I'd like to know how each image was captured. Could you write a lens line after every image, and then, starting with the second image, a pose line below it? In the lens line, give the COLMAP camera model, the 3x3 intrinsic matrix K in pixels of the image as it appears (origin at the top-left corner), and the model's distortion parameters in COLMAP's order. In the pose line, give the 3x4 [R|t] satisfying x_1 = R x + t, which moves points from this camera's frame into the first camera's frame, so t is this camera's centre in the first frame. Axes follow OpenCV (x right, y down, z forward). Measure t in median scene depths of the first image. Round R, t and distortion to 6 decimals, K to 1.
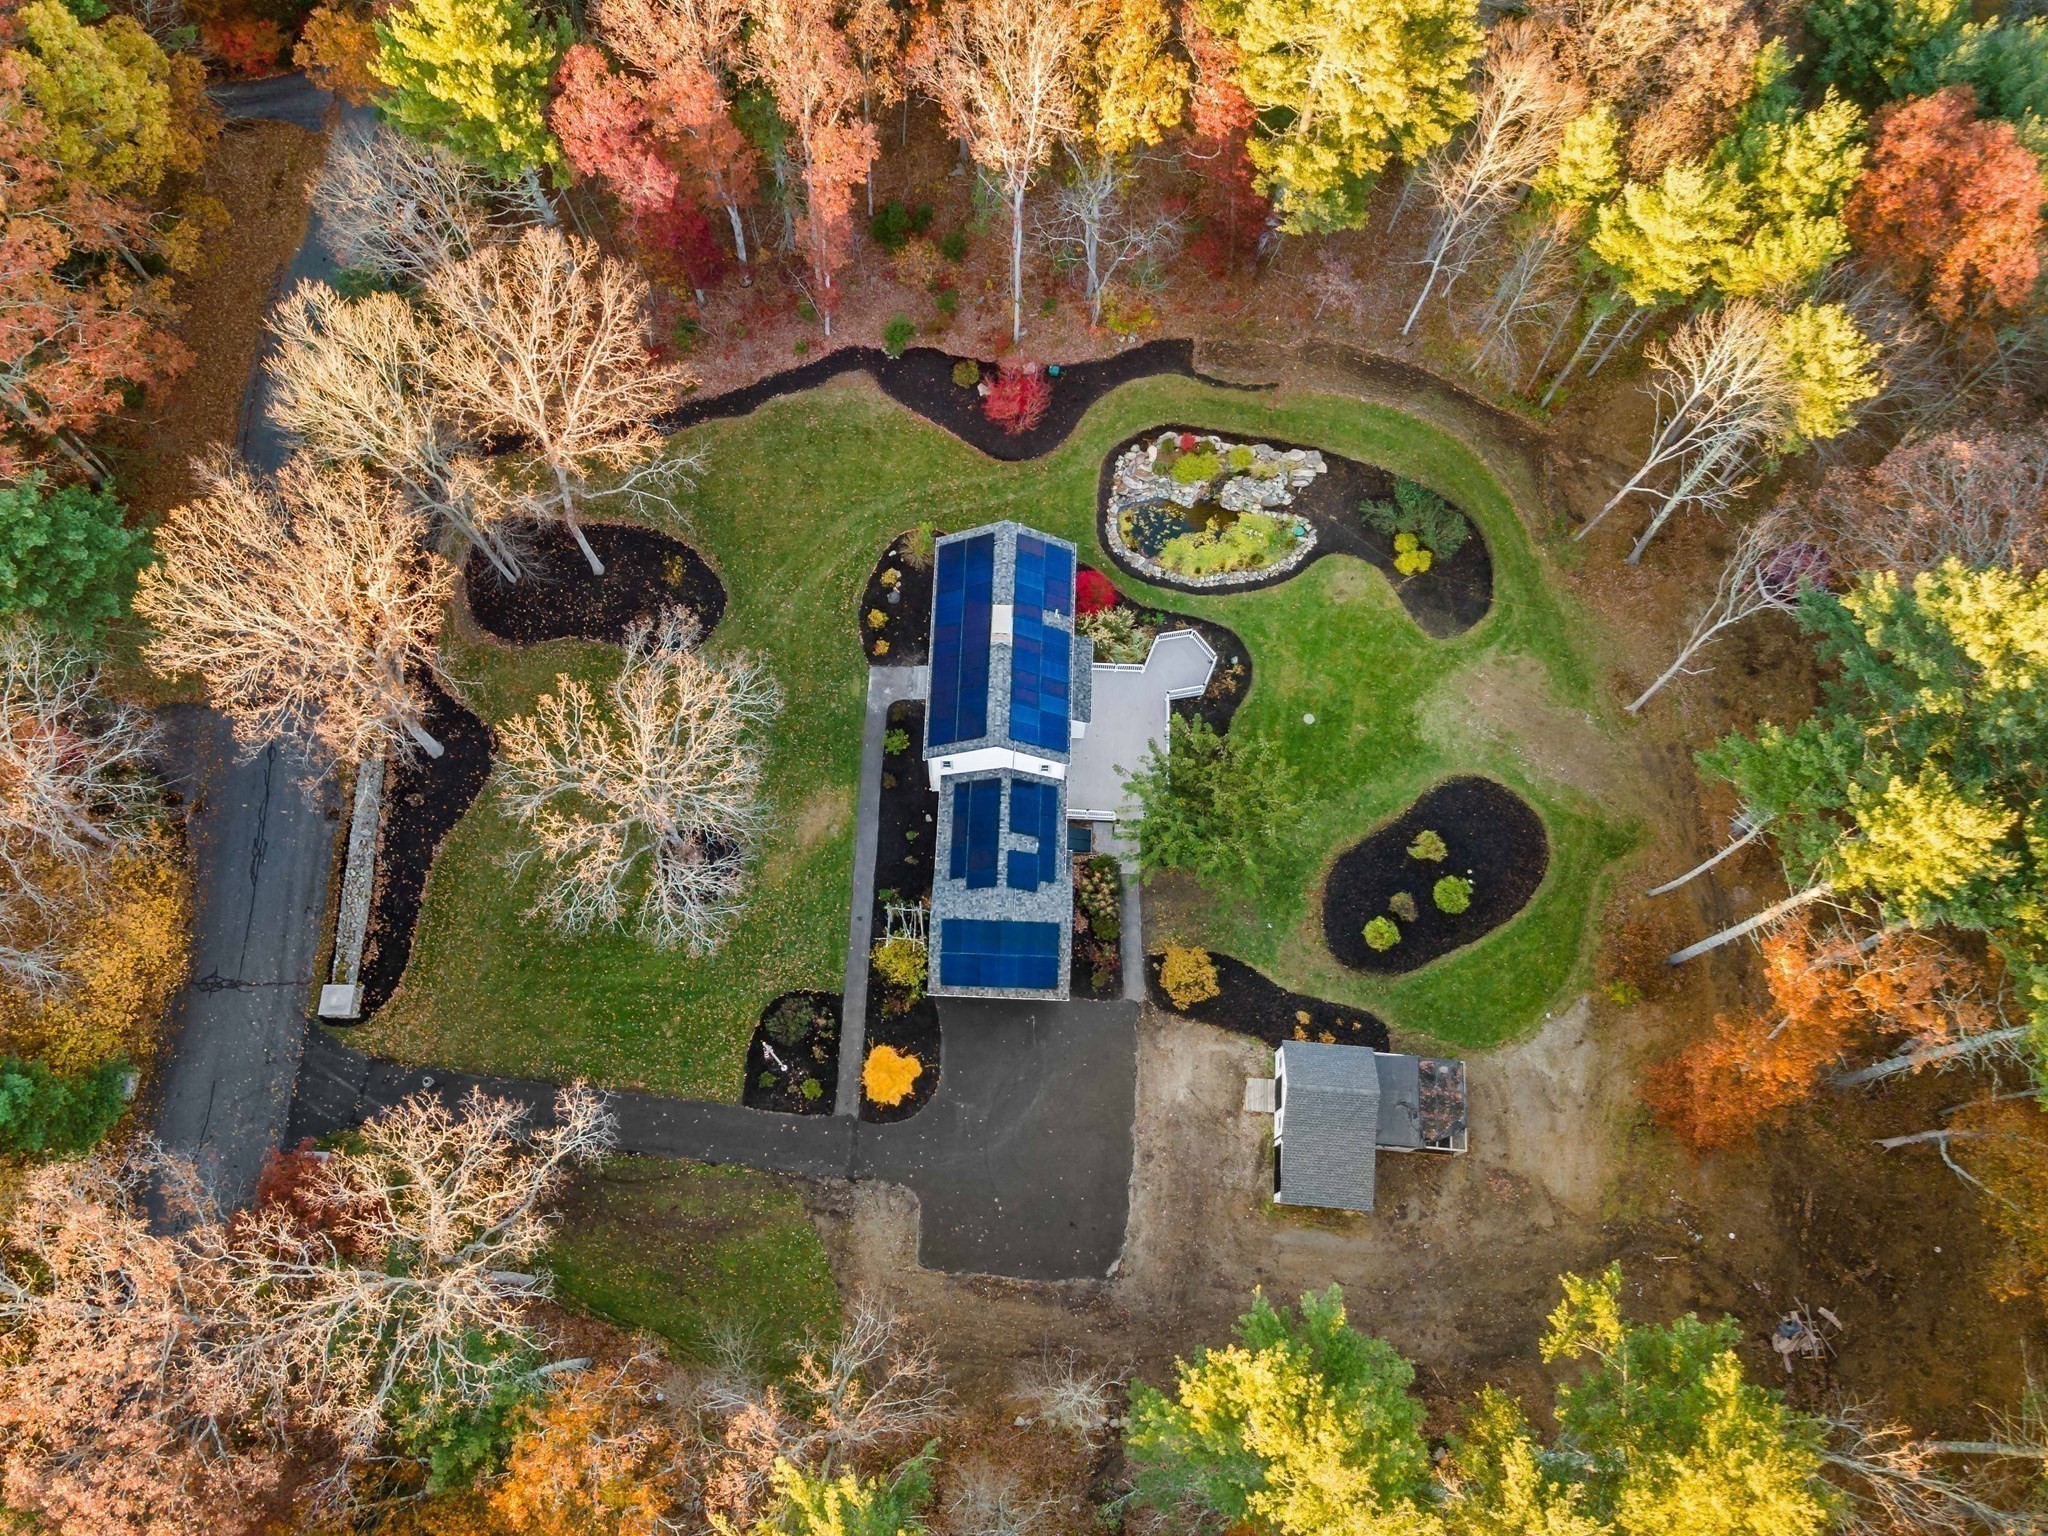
lens RADIAL K [[1499.5, 0, 1013.5], [0, 1499.5, 779.1], [0, 0, 1]] dist [0.032286, -0.001032]
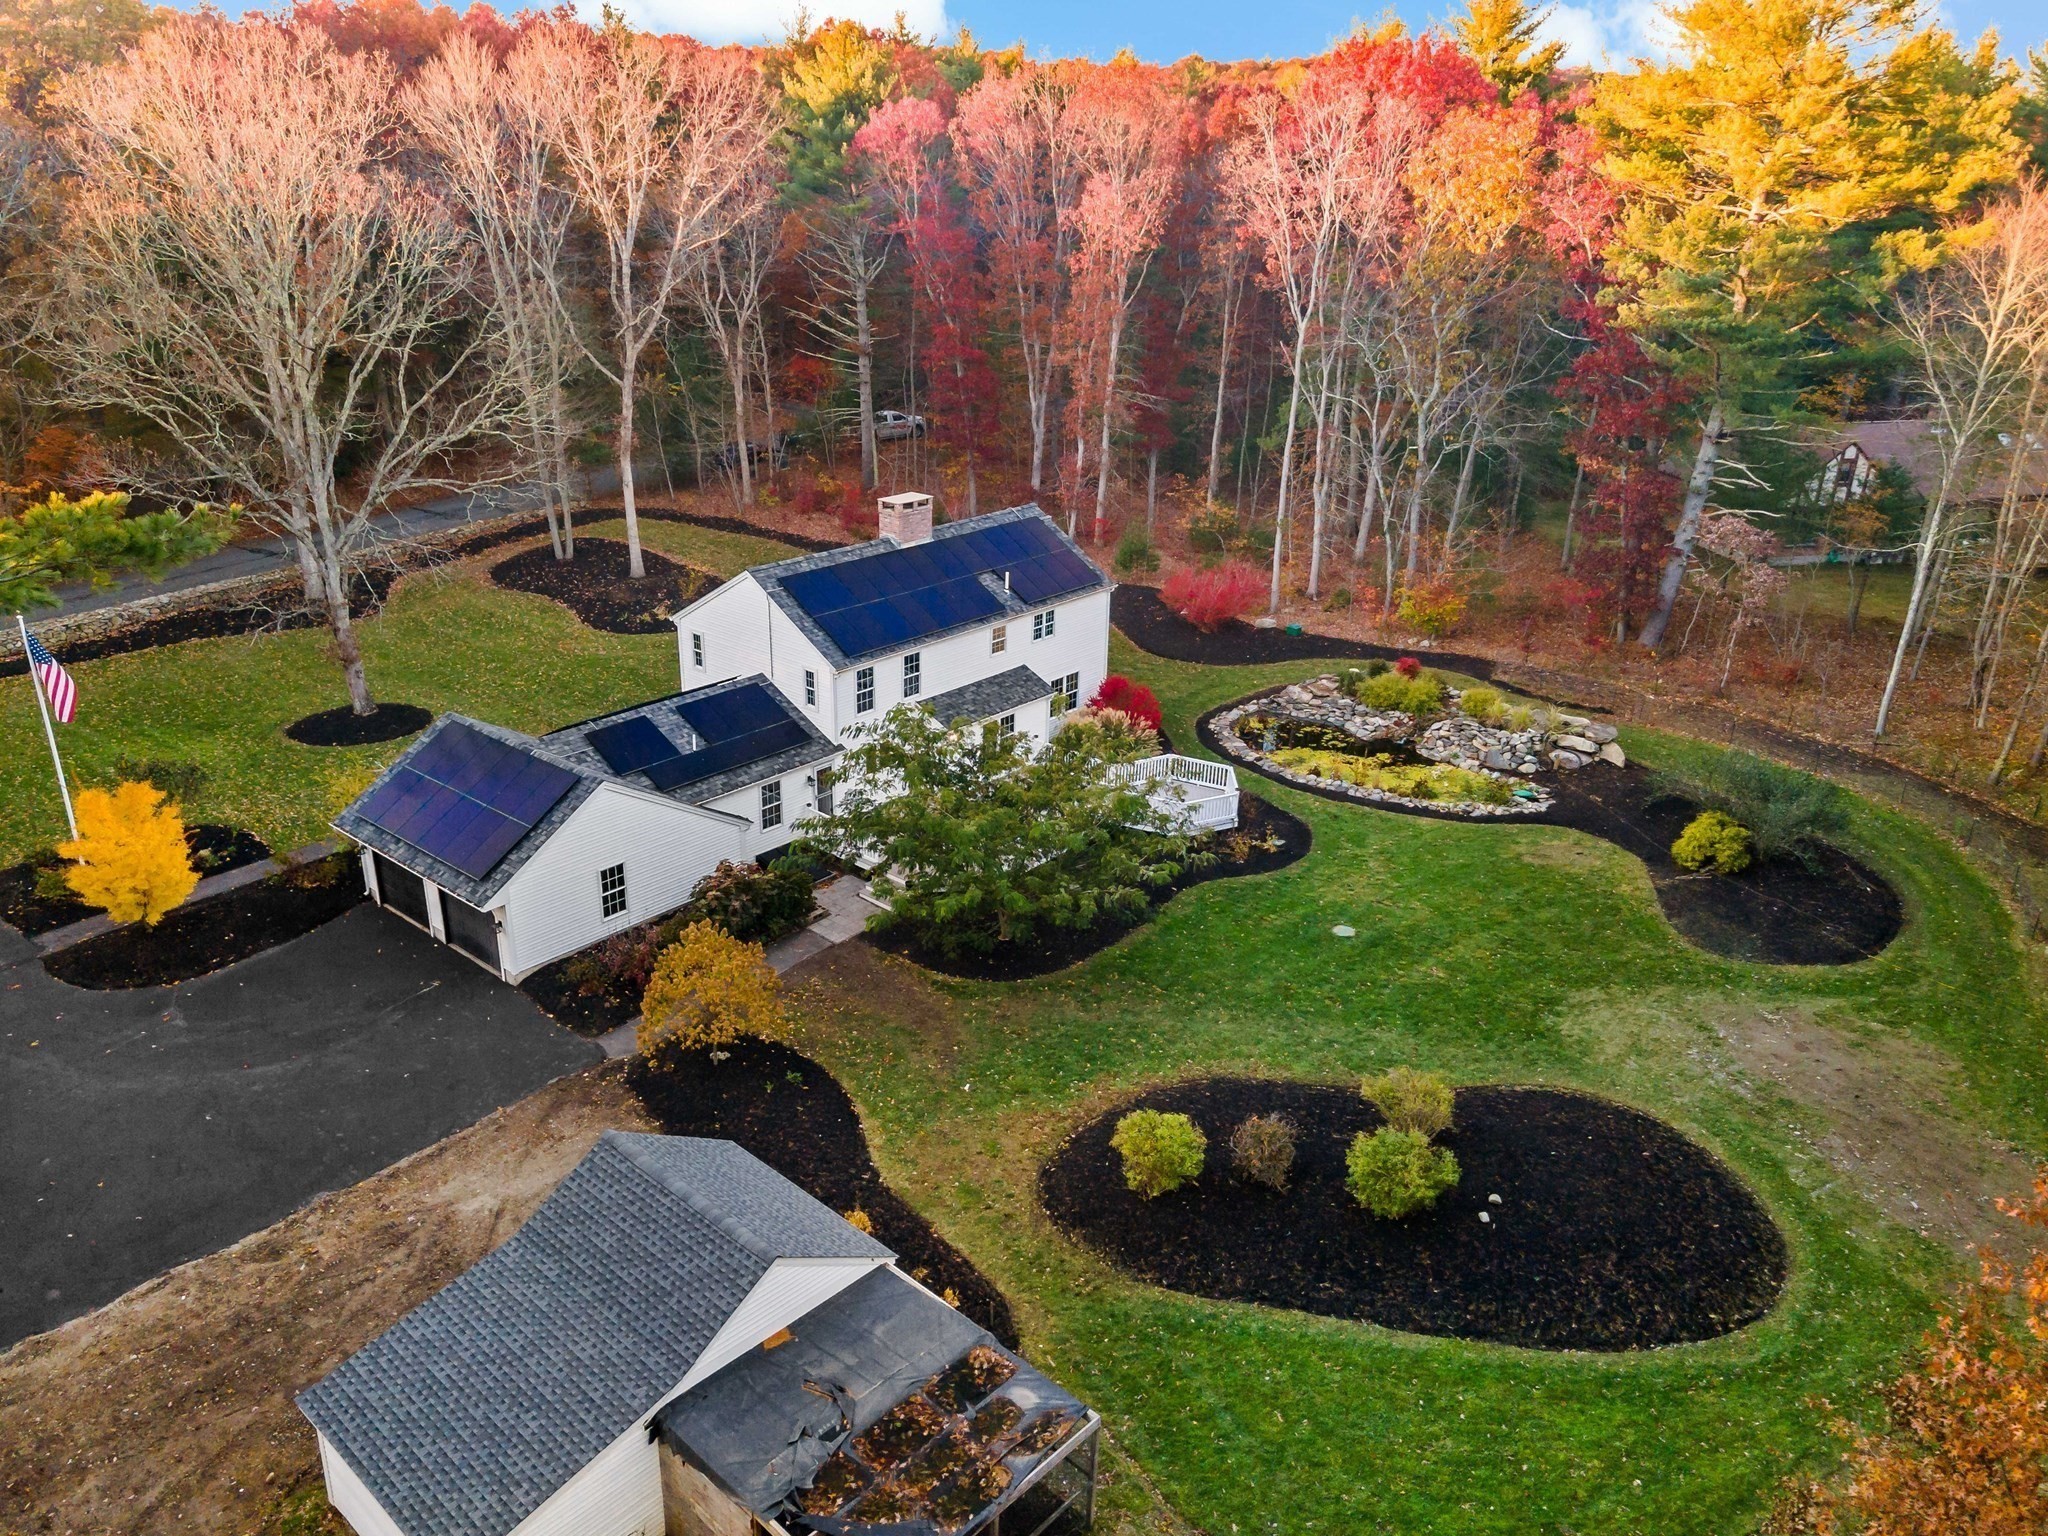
lens RADIAL K [[1499.5, 0, 1013.5], [0, 1499.5, 779.1], [0, 0, 1]] dist [0.032286, -0.001032]
pose [[0.777516, 0.239570, -0.581442, 0.374207], [-0.591163, 0.593763, -0.545869, 0.247310], [0.214465, 0.768149, 0.603285, 0.645486]]
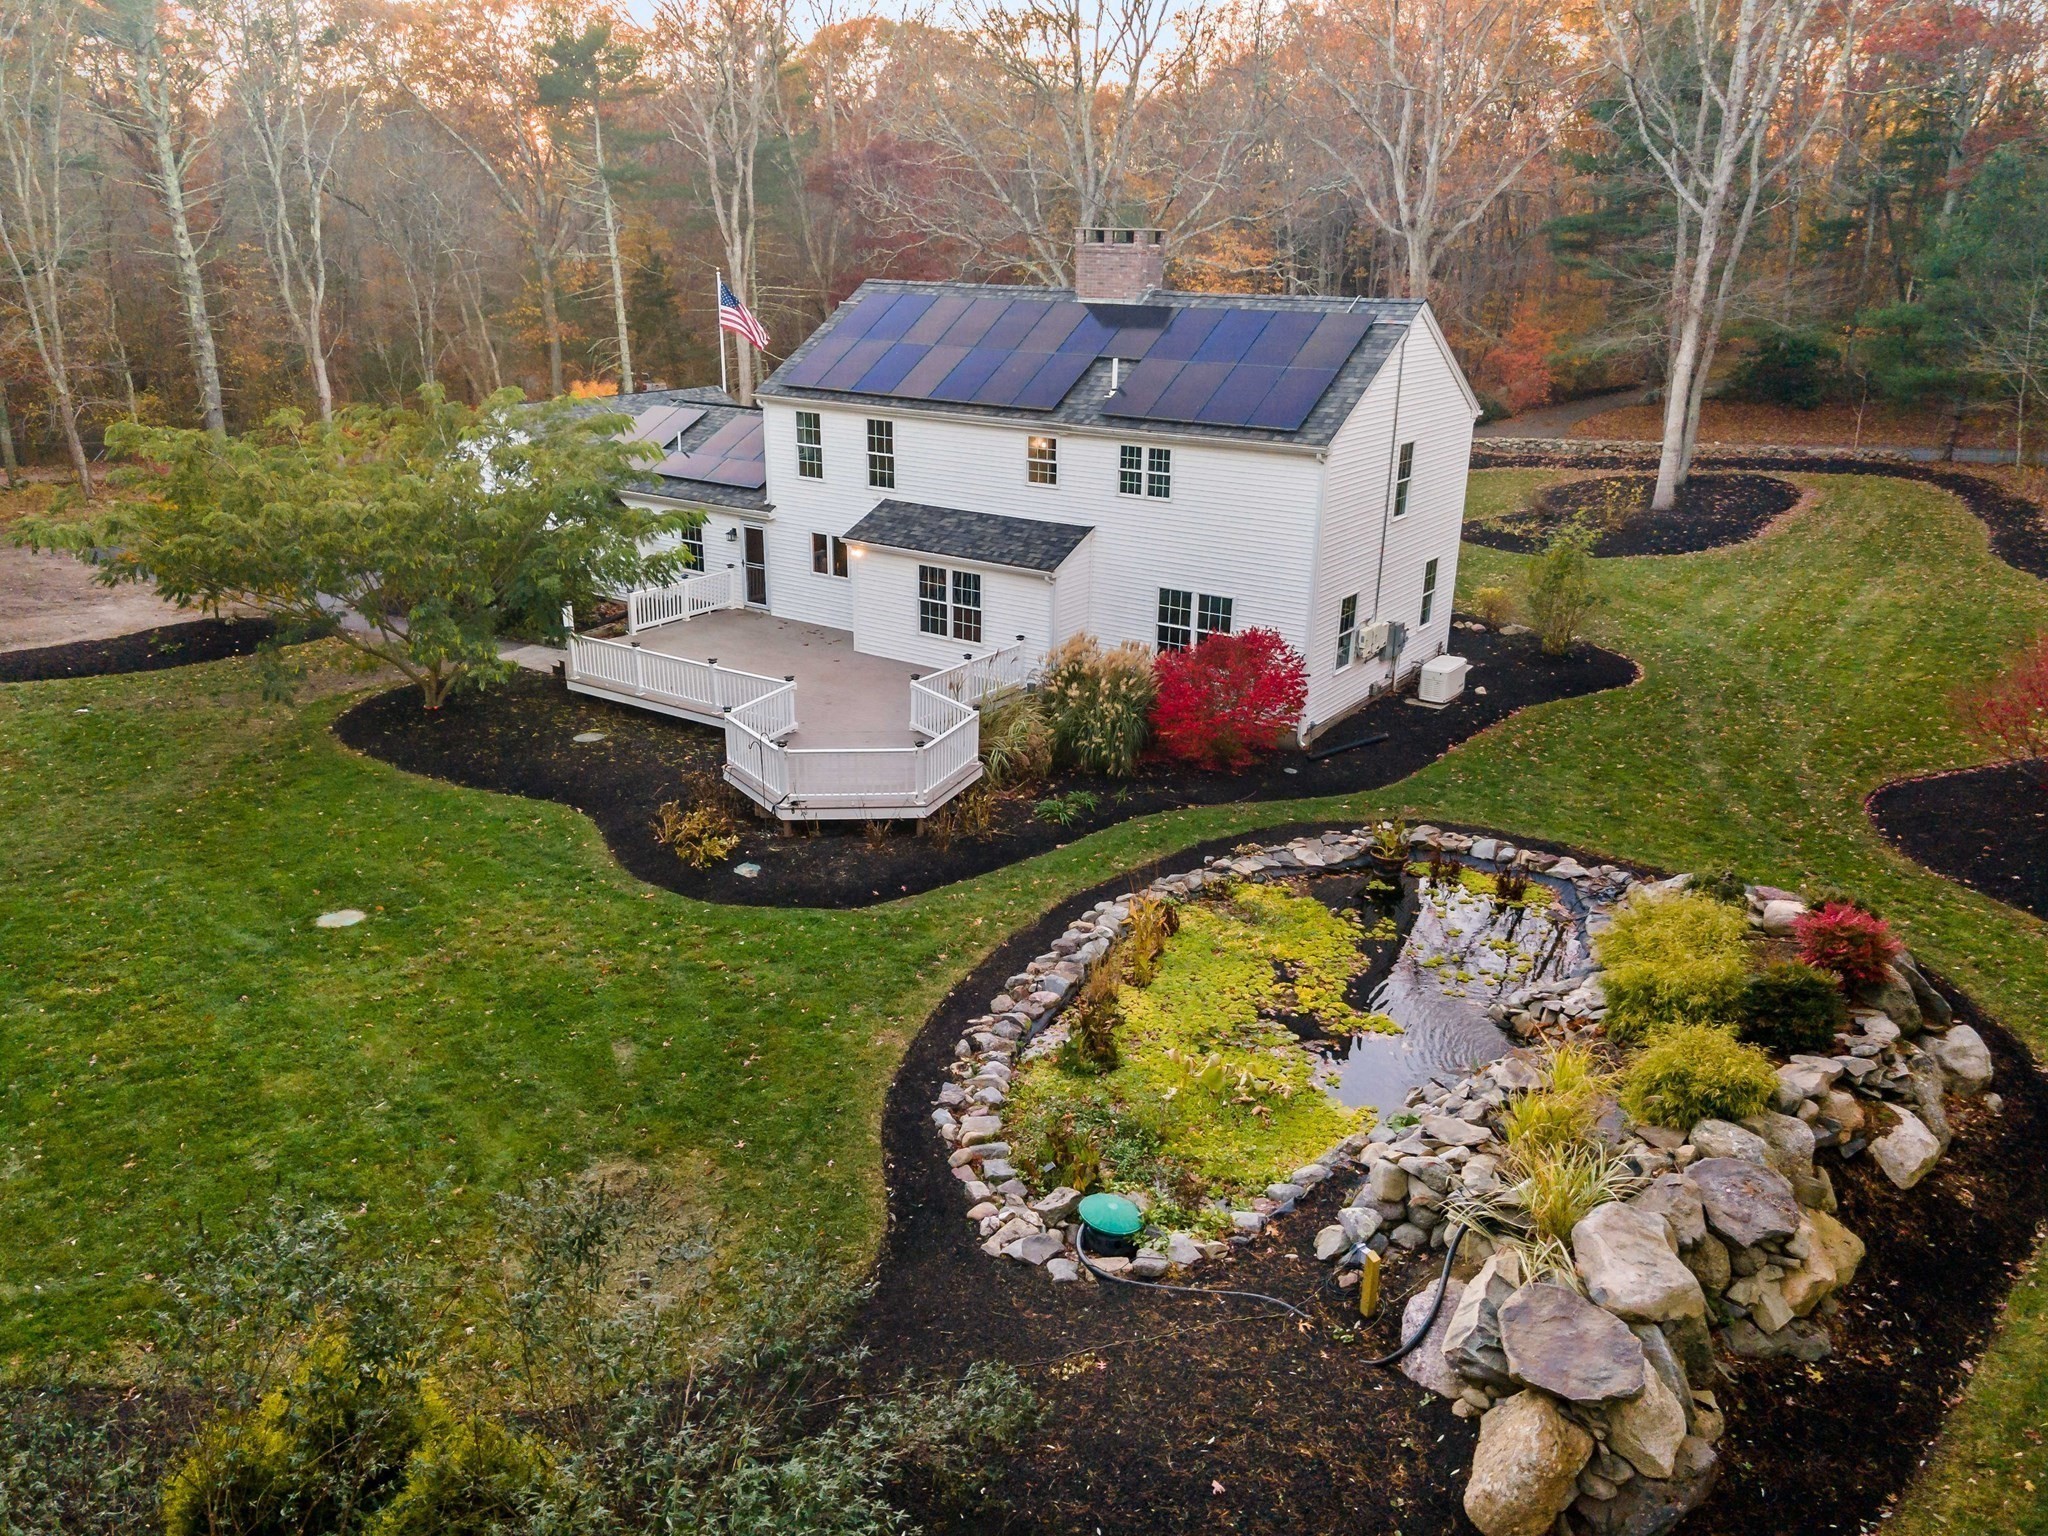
lens RADIAL K [[1499.5, 0, 1013.5], [0, 1499.5, 779.1], [0, 0, 1]] dist [0.032286, -0.001032]
pose [[-0.541936, 0.264763, -0.797625, 0.317464], [-0.794929, 0.146529, 0.588742, -0.262866], [0.272753, 0.953116, 0.131058, 0.962477]]
